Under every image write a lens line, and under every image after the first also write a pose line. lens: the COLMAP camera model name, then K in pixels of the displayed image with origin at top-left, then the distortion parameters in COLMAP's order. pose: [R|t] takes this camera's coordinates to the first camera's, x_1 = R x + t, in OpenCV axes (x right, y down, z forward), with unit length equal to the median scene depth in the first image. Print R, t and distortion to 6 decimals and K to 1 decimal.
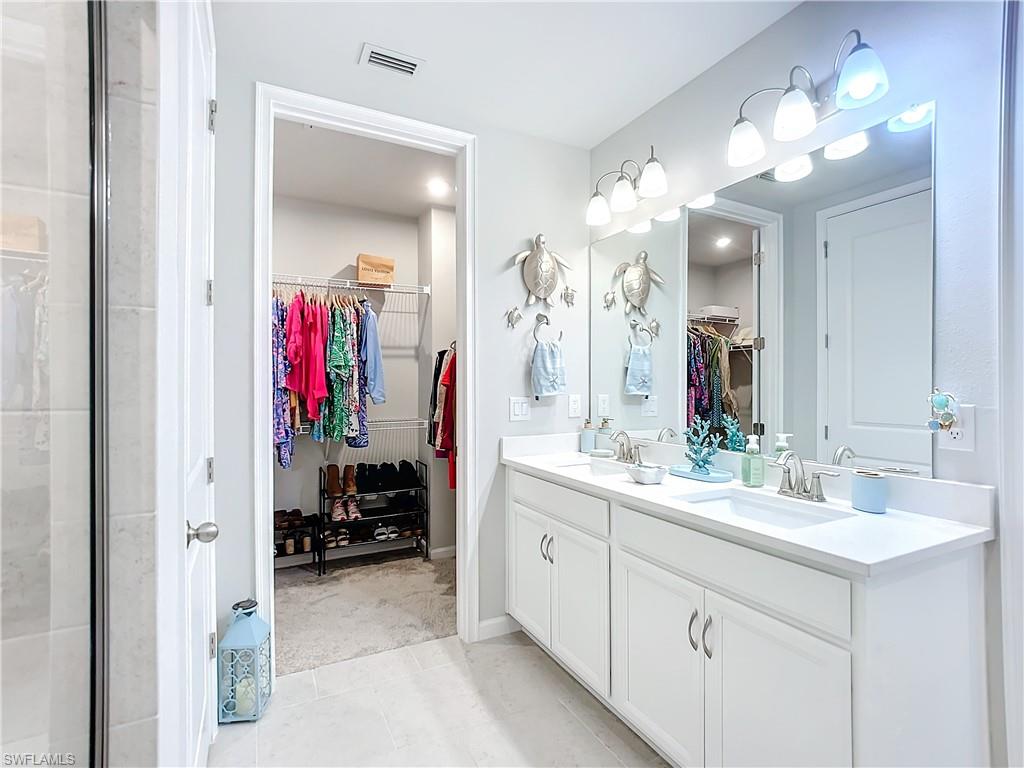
lens RADIAL K [[496.2, 0, 512.0], [0, 496.2, 384.0], [0, 0, 1]] dist [-0.018359, -0.000481]
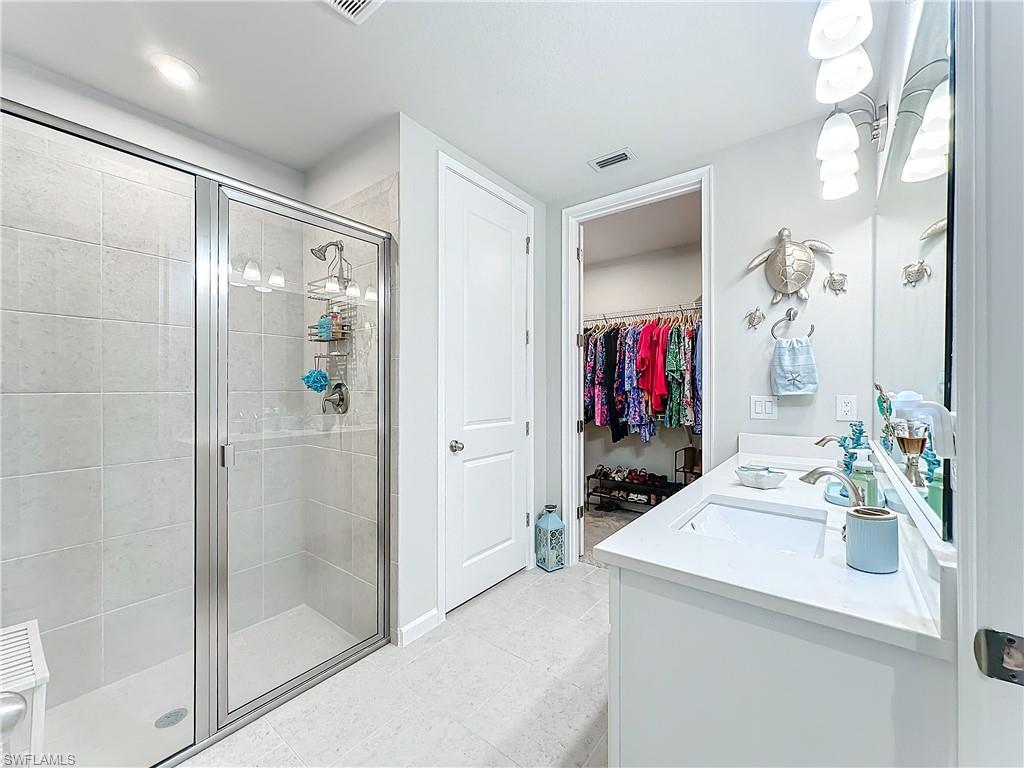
lens RADIAL K [[413.8, 0, 512.3], [0, 413.8, 380.5], [0, 0, 1]] dist [0.027741, -0.006792]
pose [[0.417750, -0.011247, -0.908492, 0.557013], [-0.003606, 0.999895, -0.014037, 0.008418], [0.908555, 0.009140, 0.417666, 0.170272]]
